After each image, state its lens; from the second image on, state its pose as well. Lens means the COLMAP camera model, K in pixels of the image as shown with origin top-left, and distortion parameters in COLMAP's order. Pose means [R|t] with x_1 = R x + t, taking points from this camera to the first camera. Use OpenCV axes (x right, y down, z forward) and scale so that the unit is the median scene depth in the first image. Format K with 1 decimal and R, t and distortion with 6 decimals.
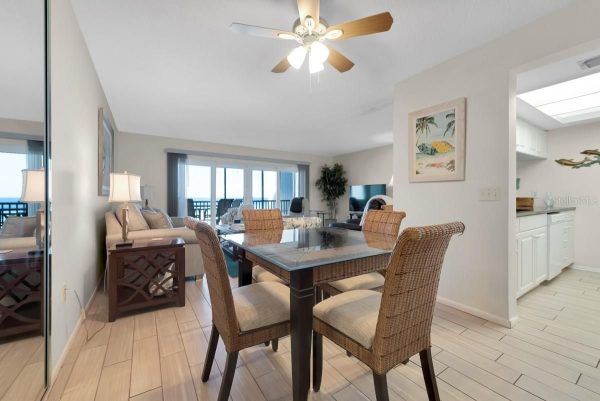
lens RADIAL K [[241.1, 0, 301.2], [0, 241.1, 196.9], [0, 0, 1]] dist [-0.000212, -0.000144]
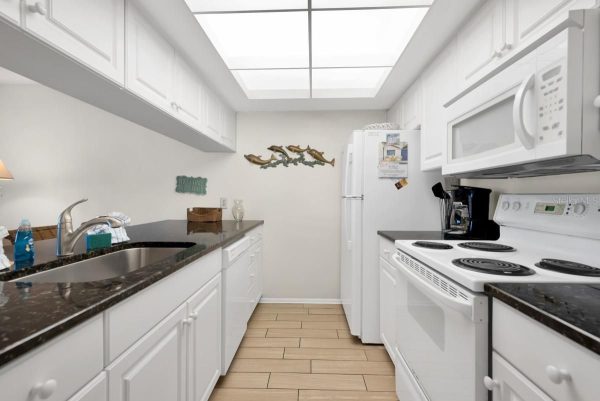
lens RADIAL K [[241.1, 0, 301.2], [0, 241.1, 196.9], [0, 0, 1]] dist [-0.000212, -0.000144]
pose [[0.559511, -0.005933, 0.828802, 0.590627], [0.004601, 0.999981, 0.004052, -0.033032], [-0.828810, 0.001547, 0.559527, 0.490292]]
